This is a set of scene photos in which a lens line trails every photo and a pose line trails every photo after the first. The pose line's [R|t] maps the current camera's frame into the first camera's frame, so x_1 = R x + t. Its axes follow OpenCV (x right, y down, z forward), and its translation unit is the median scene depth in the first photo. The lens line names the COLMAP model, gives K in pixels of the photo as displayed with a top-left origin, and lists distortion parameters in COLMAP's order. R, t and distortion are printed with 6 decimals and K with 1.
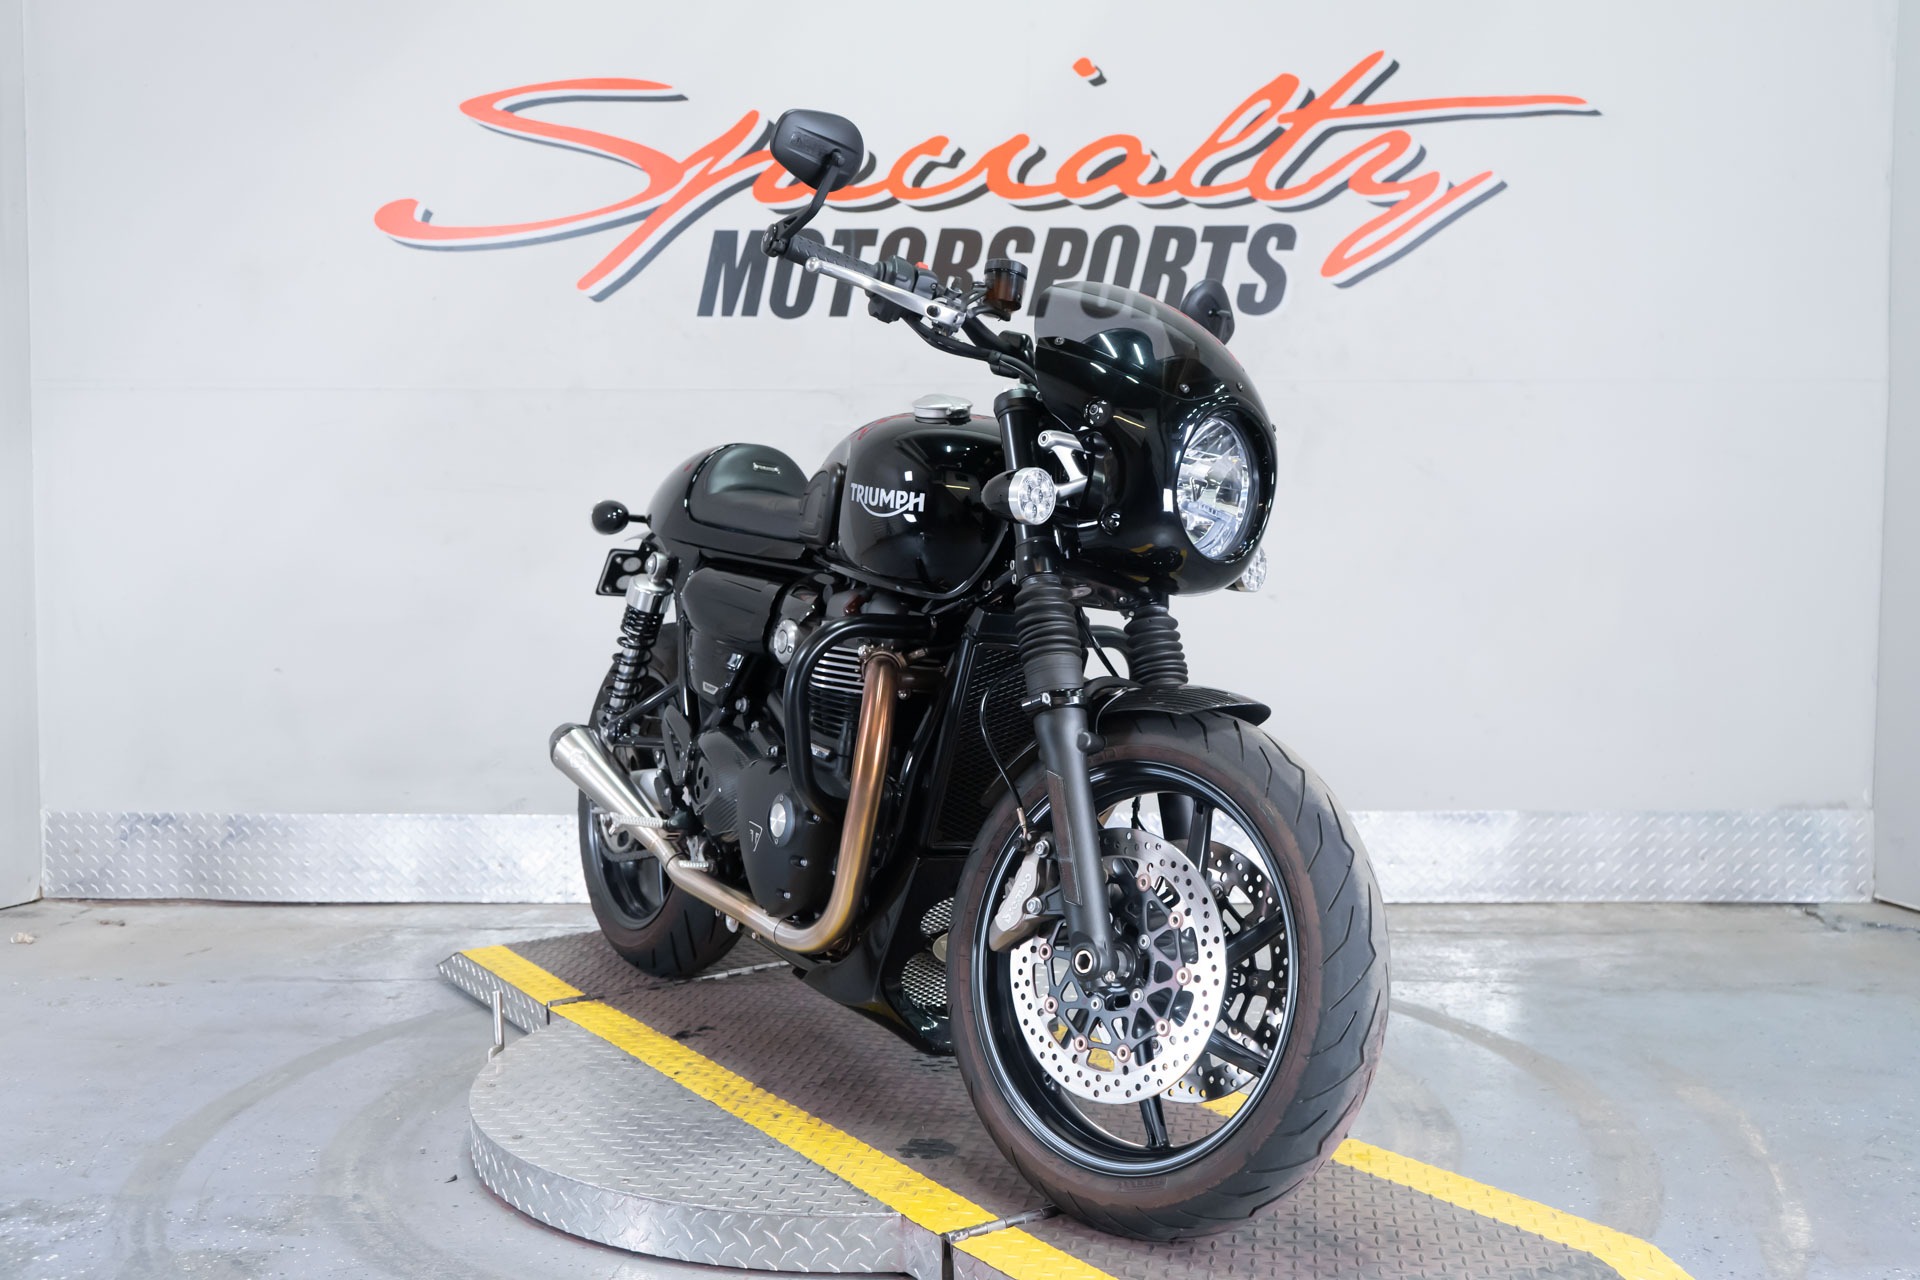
lens RADIAL K [[1861.8, 0, 957.6], [0, 1861.8, 642.7], [0, 0, 1]] dist [0.021382, 0.000000]
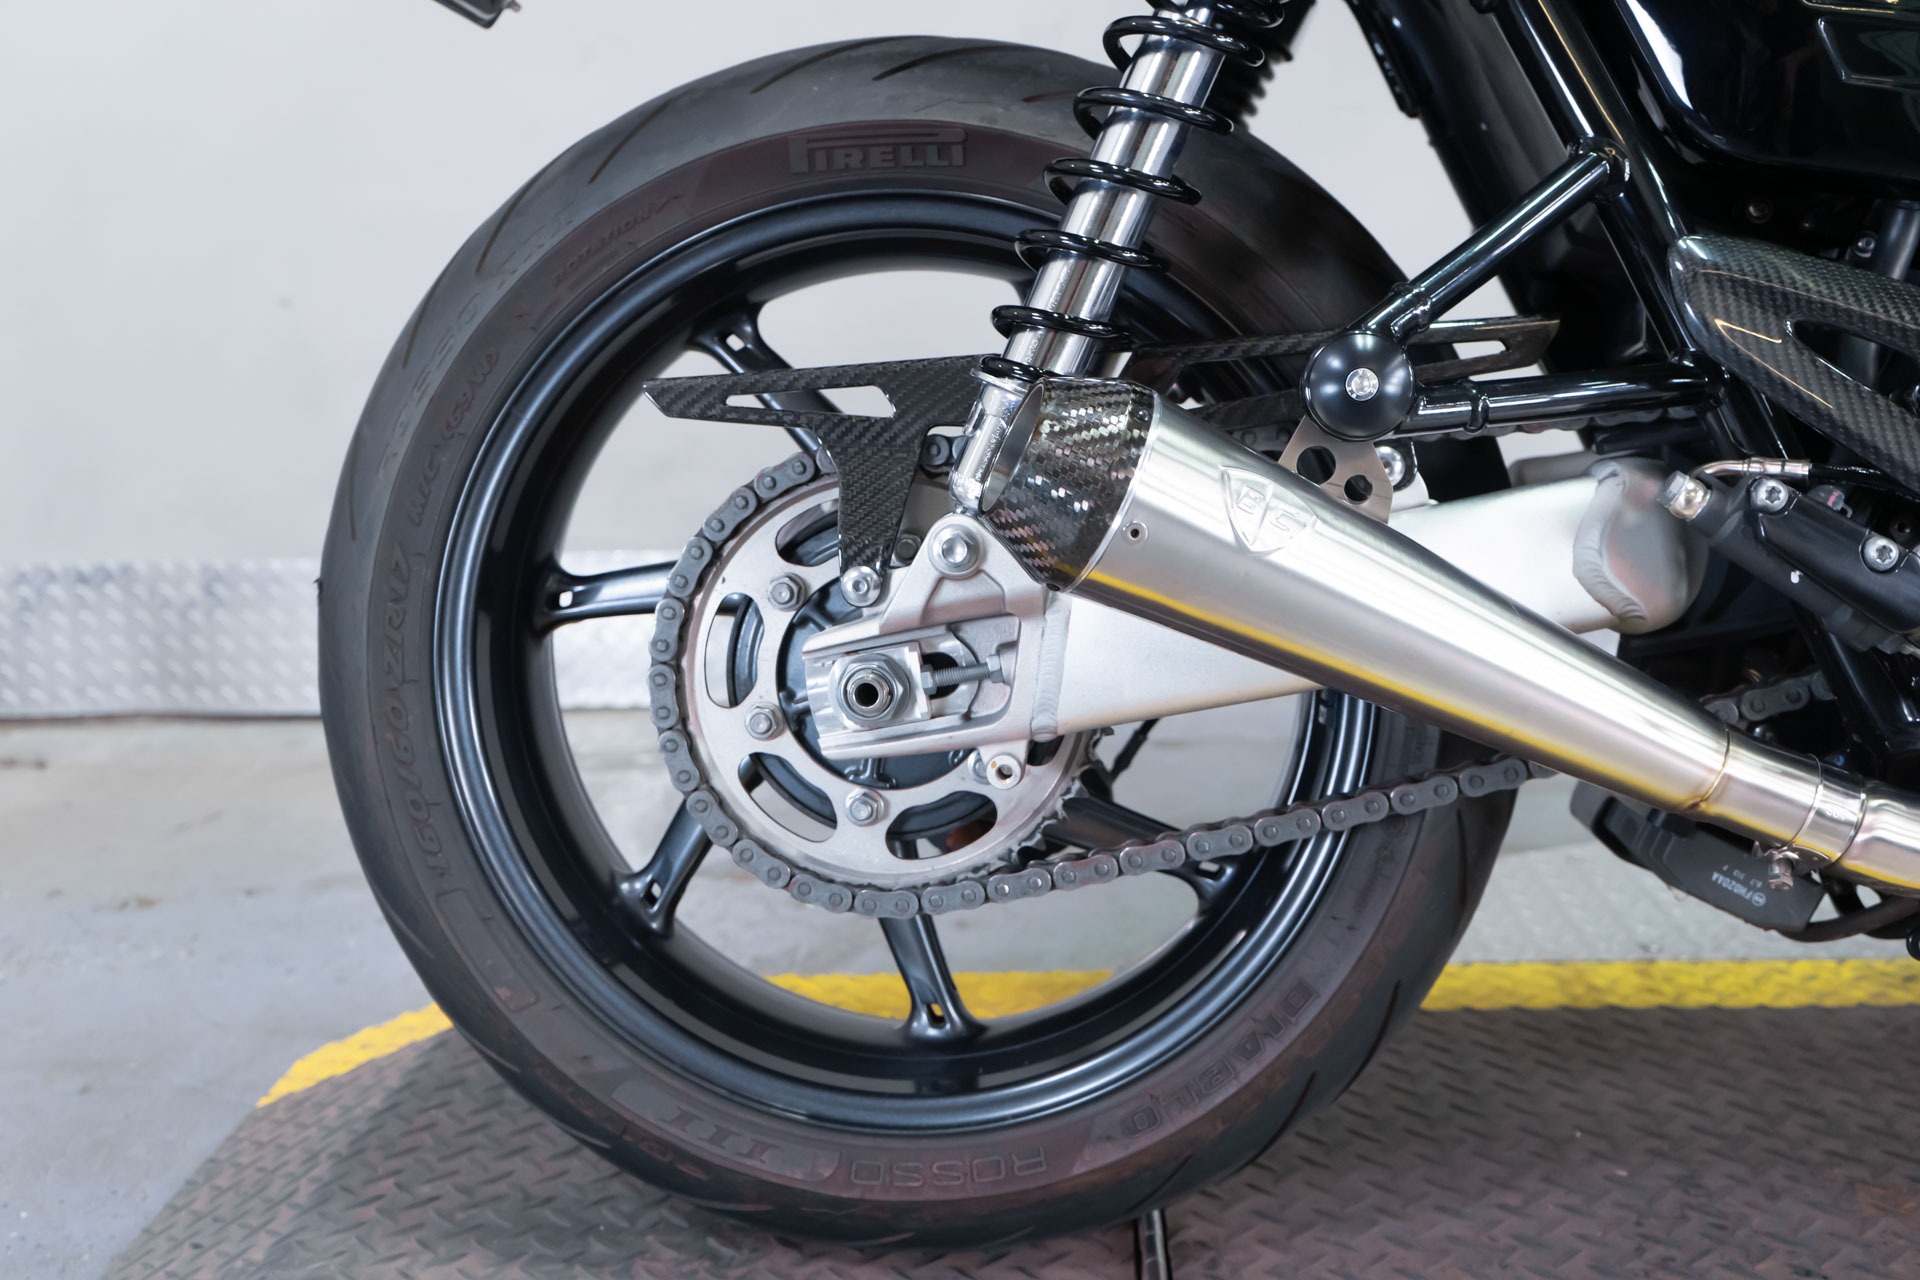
lens RADIAL K [[1884.7, 0, 951.8], [0, 1884.7, 635.6], [0, 0, 1]] dist [0.025323, 0.000000]
pose [[0.998485, -0.024234, 0.049394, -0.203080], [0.017749, 0.991649, 0.127742, 0.045552], [-0.052077, -0.126672, 0.990577, 0.432091]]
